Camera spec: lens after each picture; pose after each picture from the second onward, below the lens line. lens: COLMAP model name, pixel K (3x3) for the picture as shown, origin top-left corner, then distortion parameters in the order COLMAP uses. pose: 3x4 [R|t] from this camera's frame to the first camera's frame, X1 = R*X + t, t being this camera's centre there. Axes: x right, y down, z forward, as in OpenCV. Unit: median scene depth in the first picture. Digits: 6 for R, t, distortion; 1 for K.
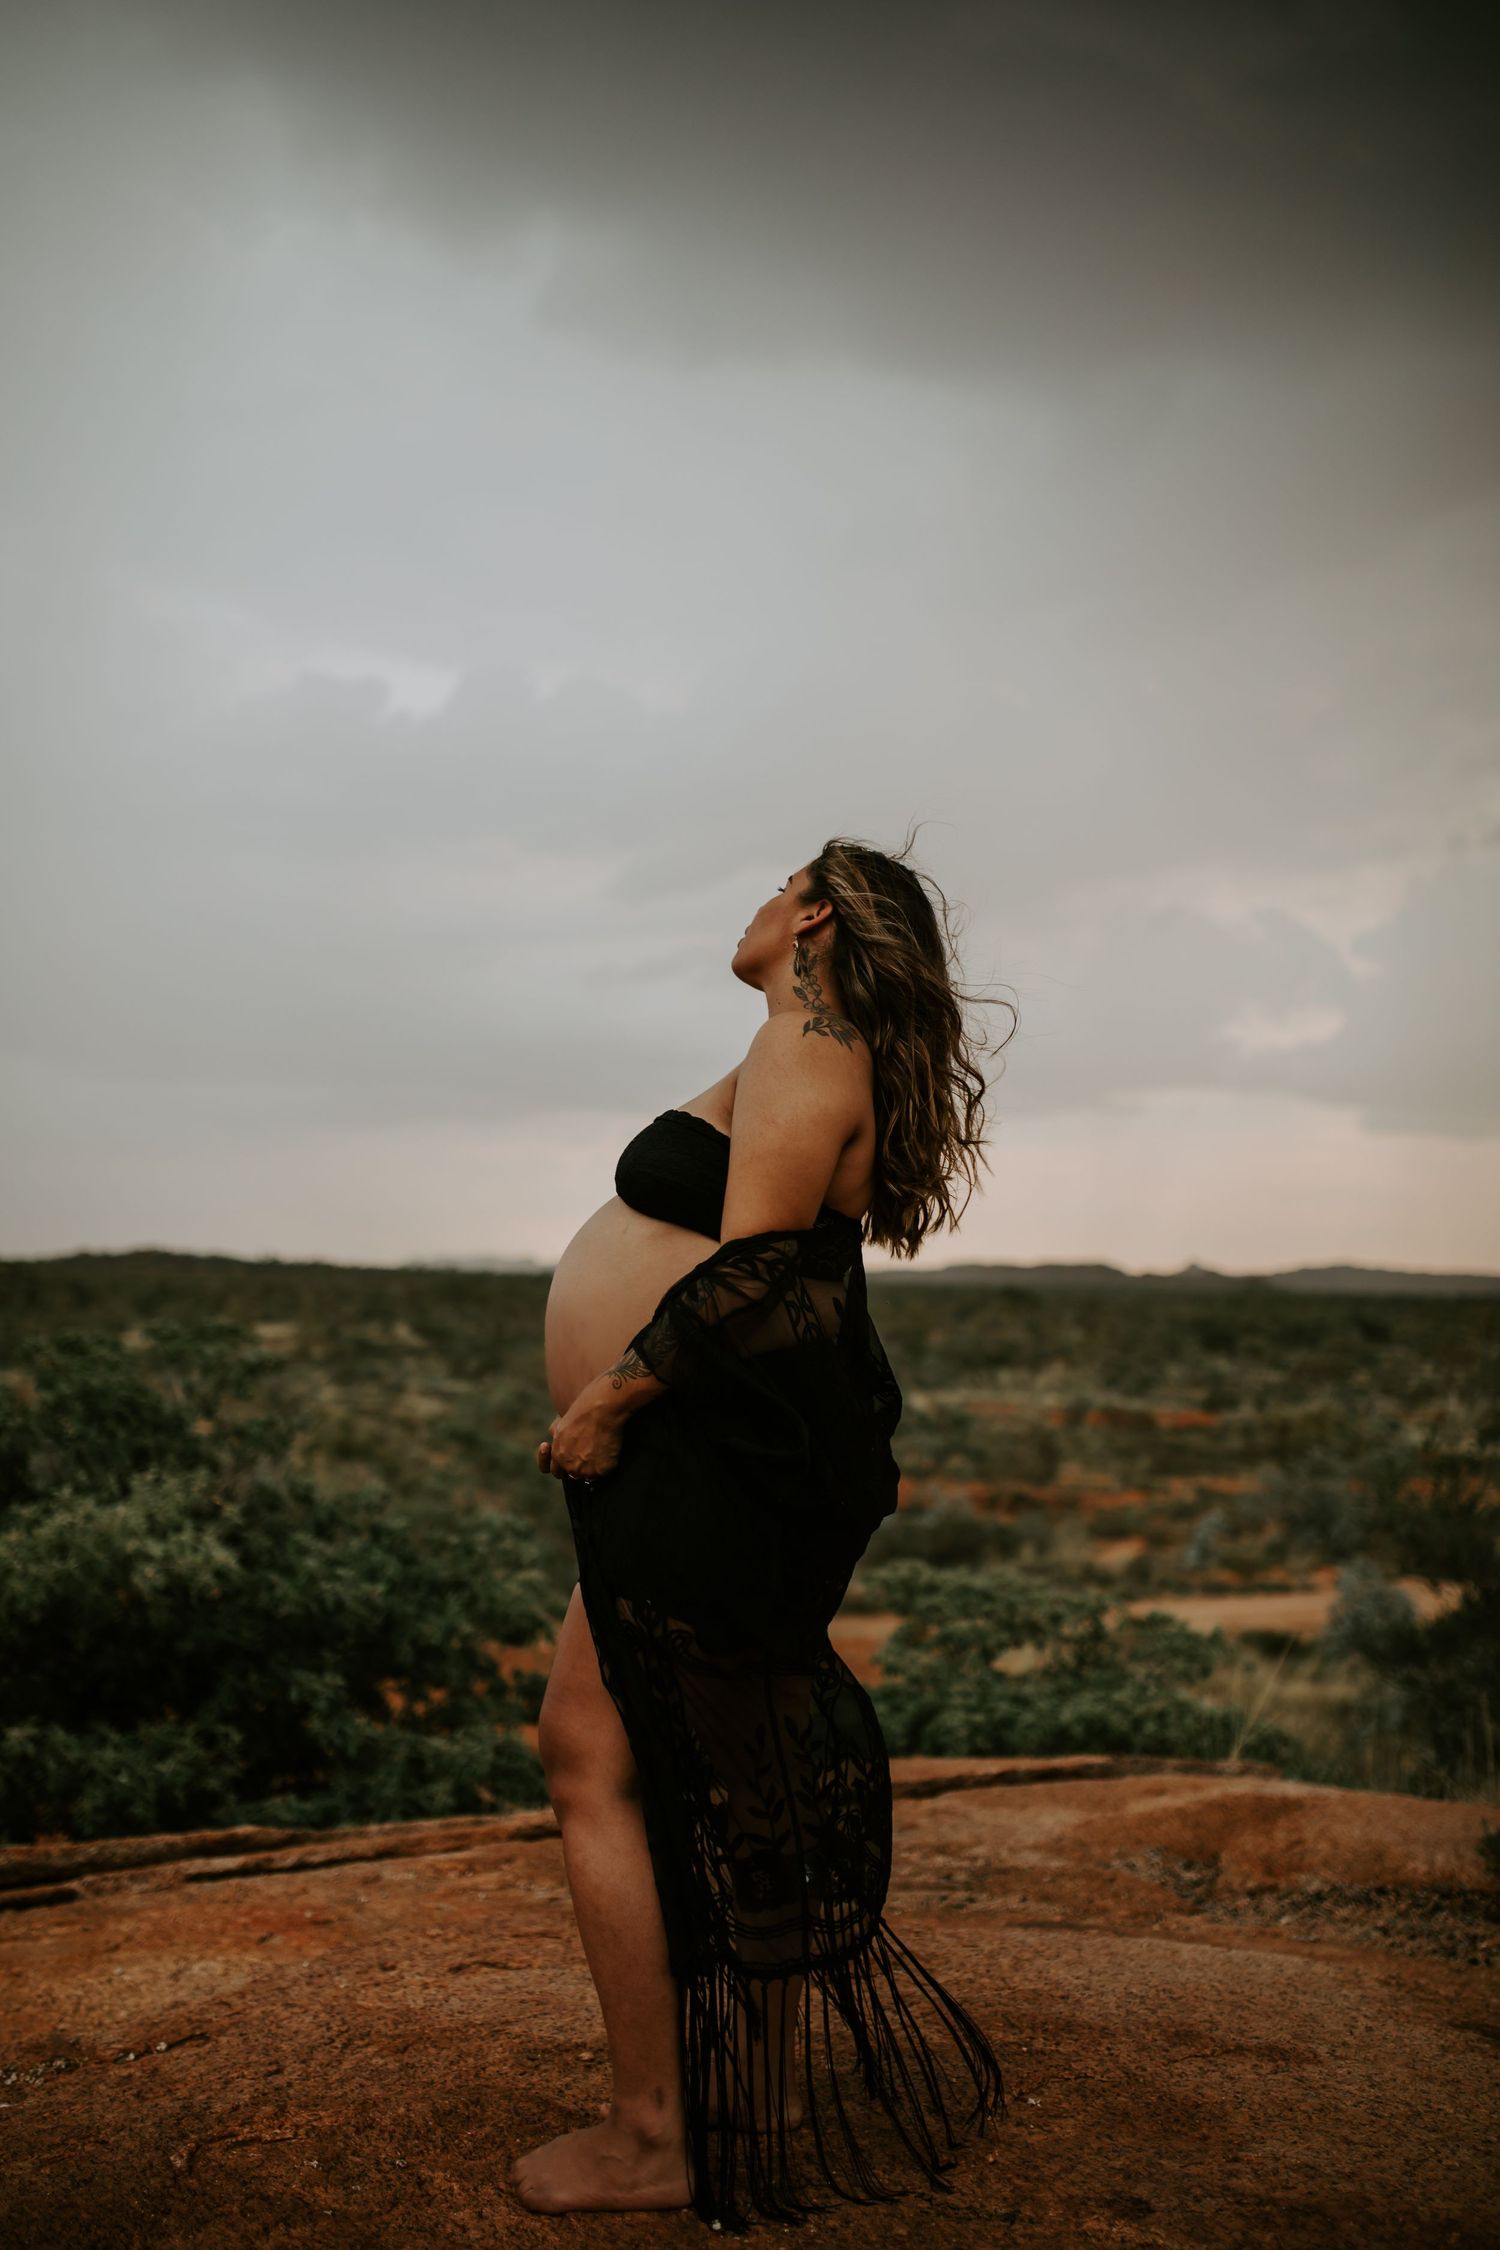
lens RADIAL K [[2210.0, 0, 741.0], [0, 2210.0, 1152.5], [0, 0, 1]] dist [-0.071409, 0.113617]
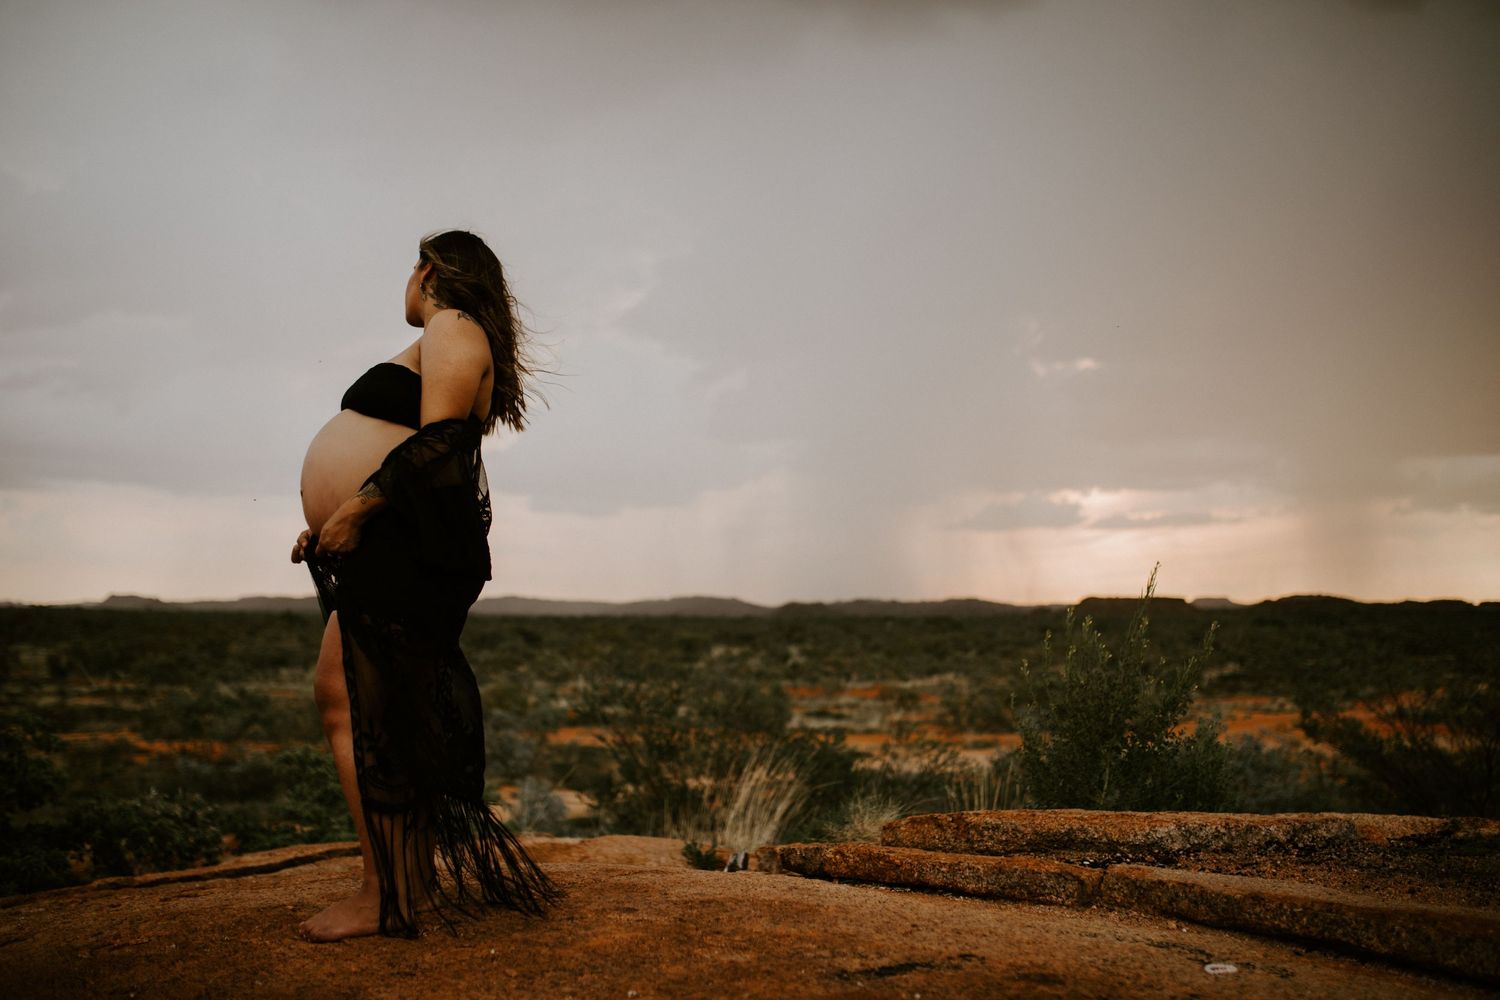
lens RADIAL K [[1473.3, 0, 750.0], [0, 1473.3, 500.0], [0, 0, 1]] dist [-0.071409, 0.113617]
pose [[0.908212, 0.020679, 0.417998, -0.097407], [-0.013186, 0.999697, -0.020807, 0.044304], [-0.418302, 0.013385, 0.908209, -0.093031]]
